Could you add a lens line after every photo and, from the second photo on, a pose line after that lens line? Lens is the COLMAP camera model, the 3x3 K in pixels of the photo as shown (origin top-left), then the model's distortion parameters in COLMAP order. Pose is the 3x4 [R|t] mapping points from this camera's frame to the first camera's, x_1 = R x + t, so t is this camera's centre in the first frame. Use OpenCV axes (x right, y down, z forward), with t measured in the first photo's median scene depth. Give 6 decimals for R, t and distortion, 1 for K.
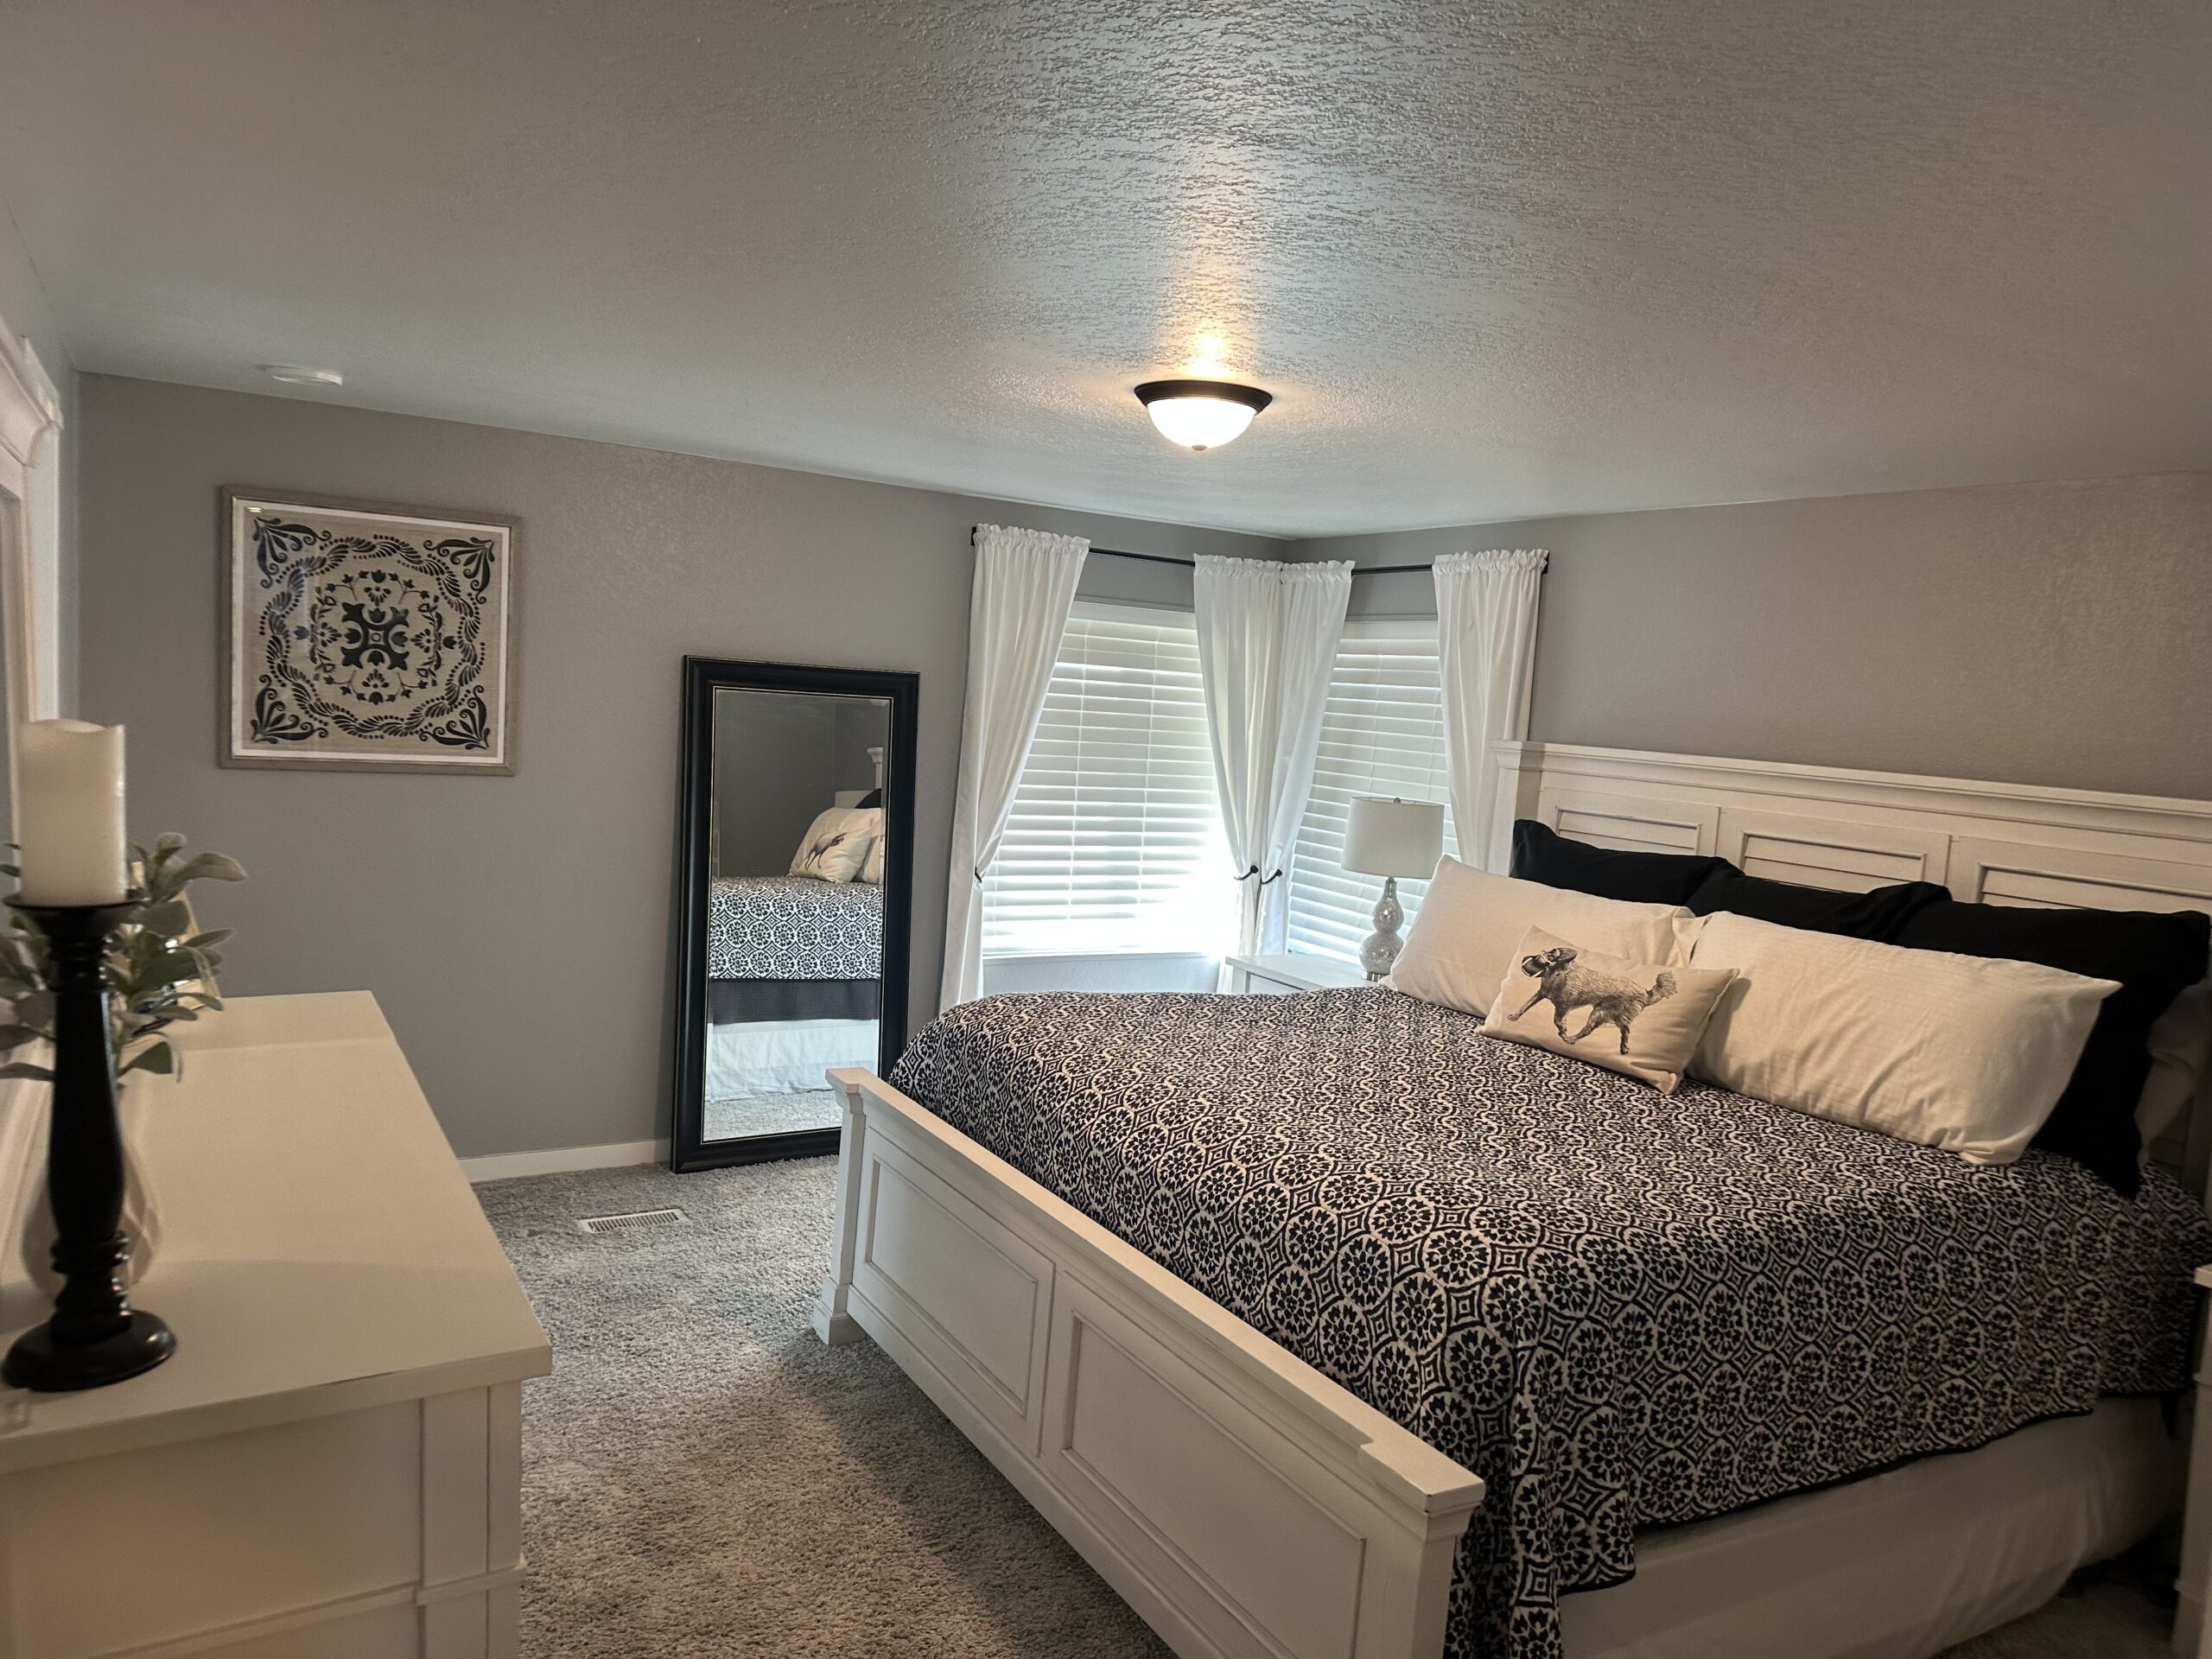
lens RADIAL K [[1551.6, 0, 1097.1], [0, 1551.6, 832.5], [0, 0, 1]] dist [0.071540, -0.091185]
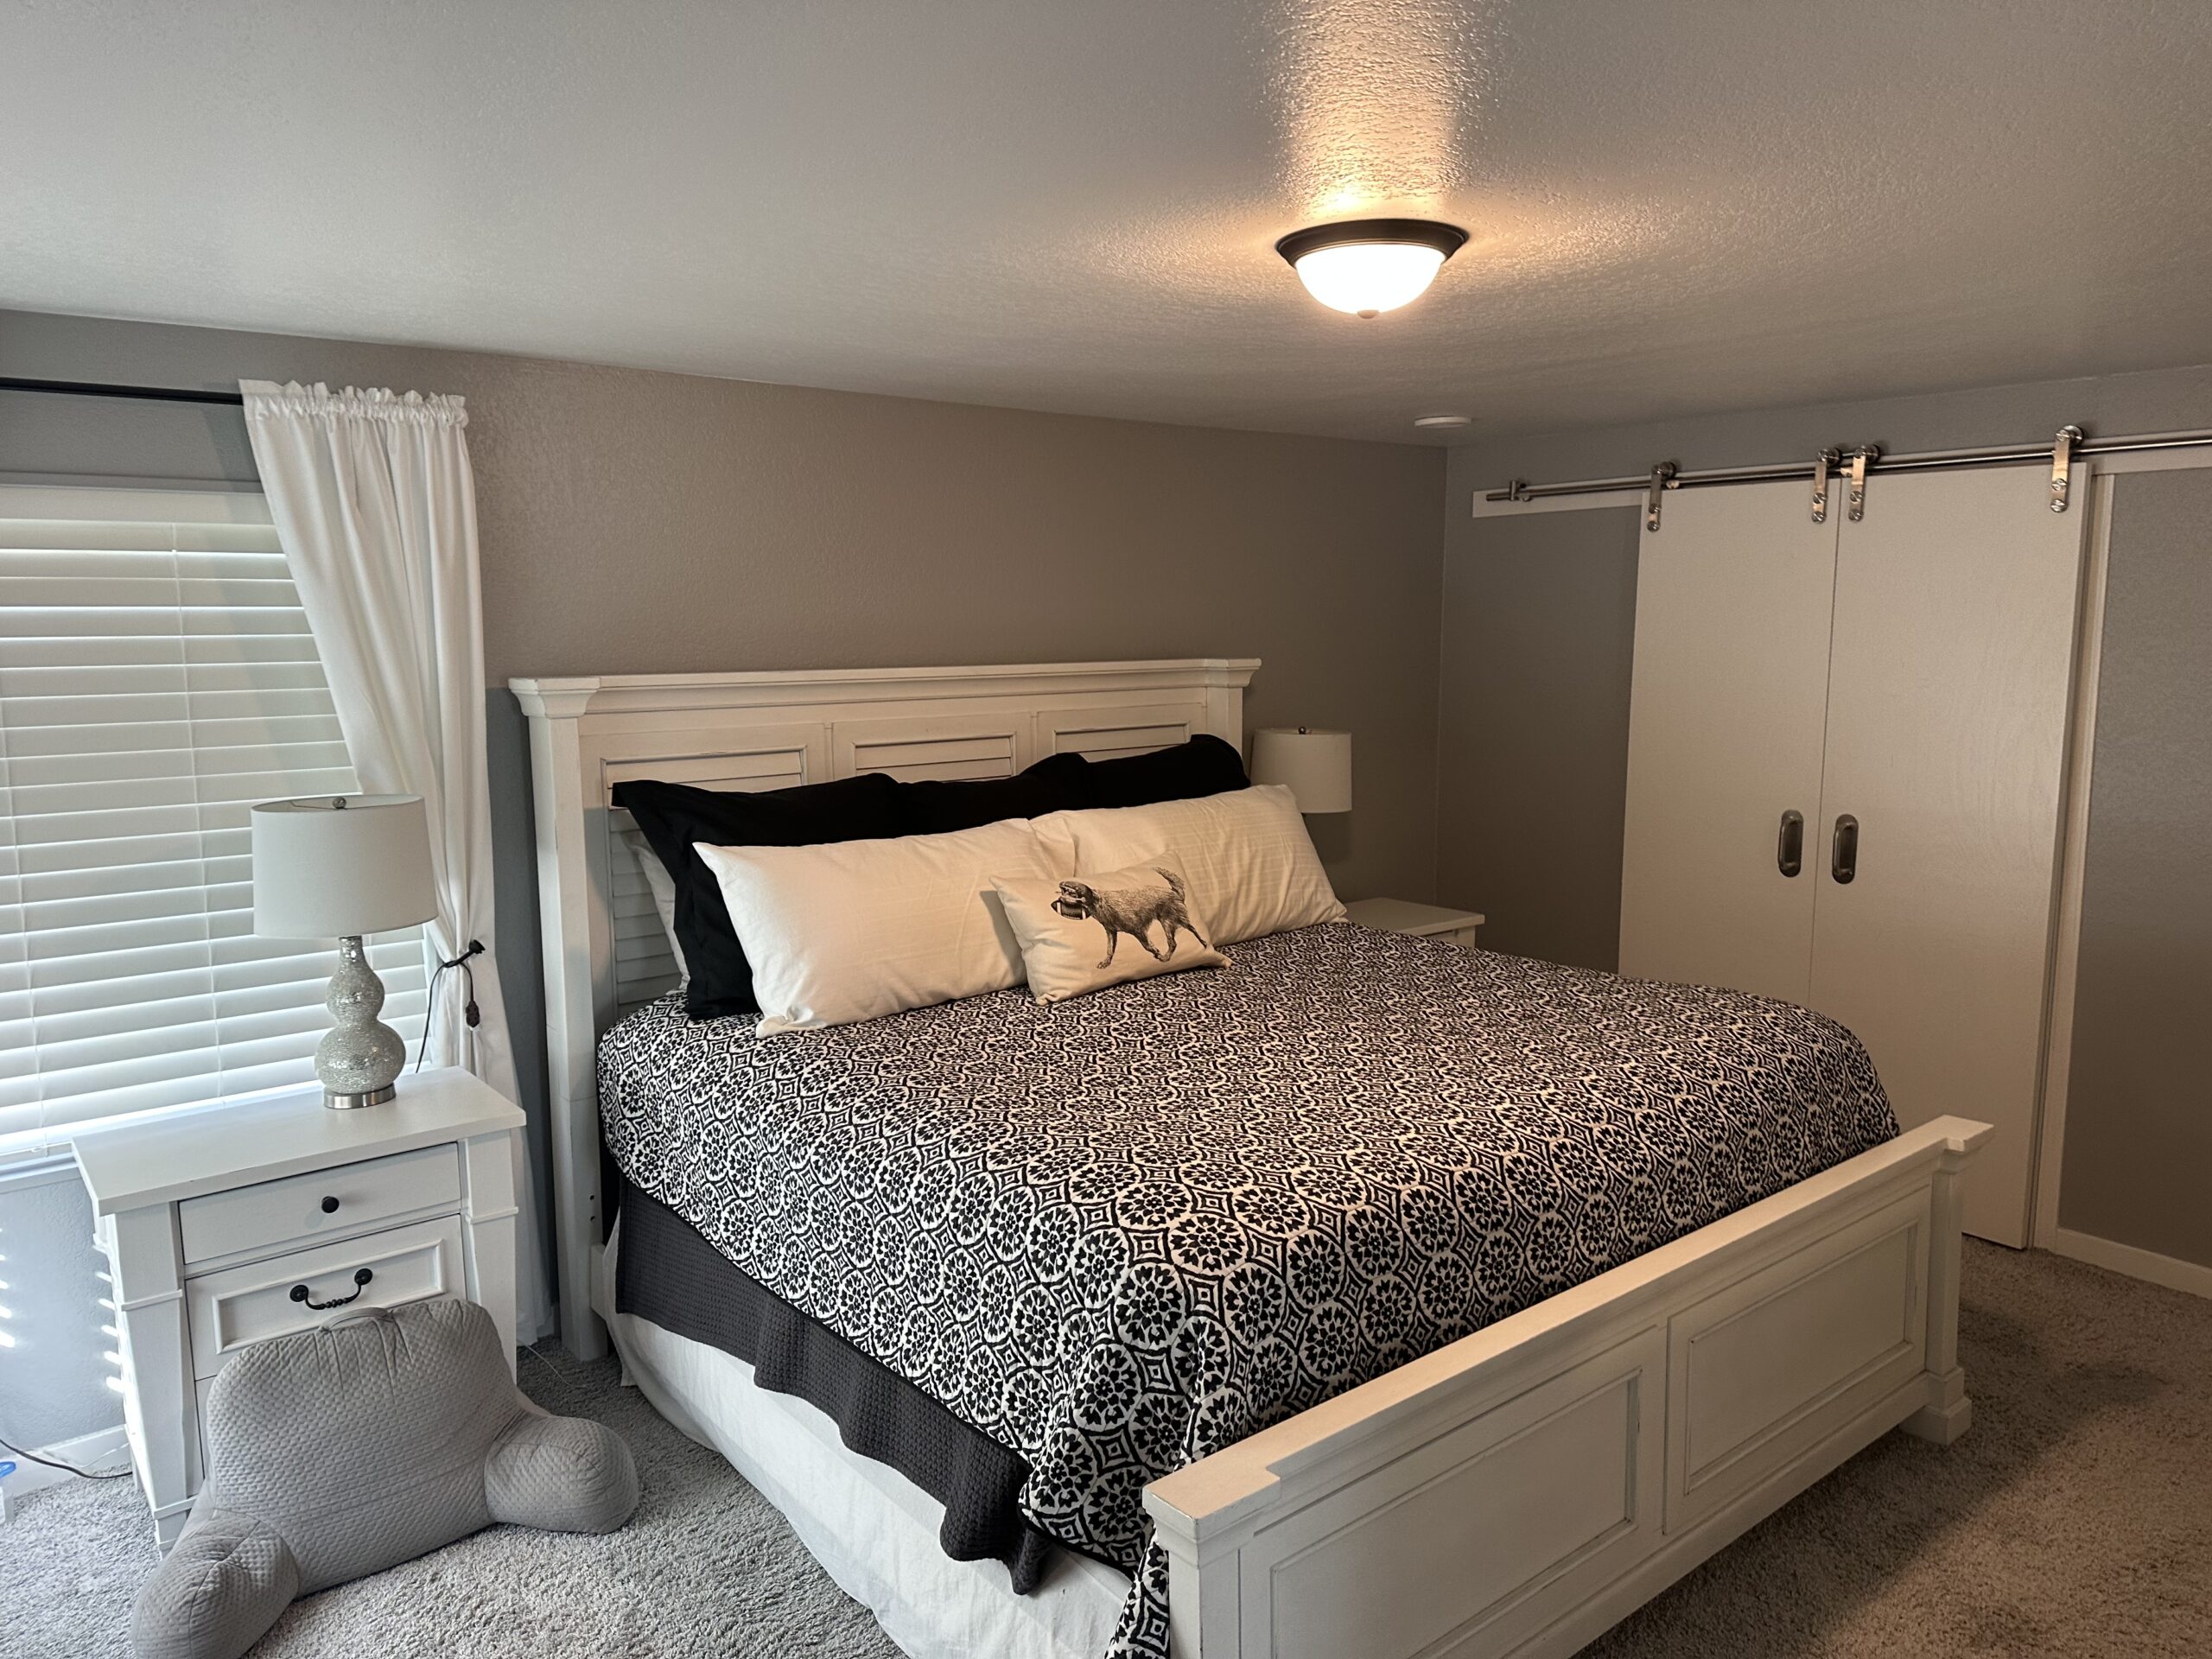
lens RADIAL K [[1551.6, 0, 1097.1], [0, 1551.6, 815.8], [0, 0, 1]] dist [0.071540, -0.091185]
pose [[-0.135845, -0.189693, 0.972400, -0.622795], [0.095484, 0.974423, 0.203427, -0.157781], [-0.986118, 0.120484, -0.114258, 1.117404]]
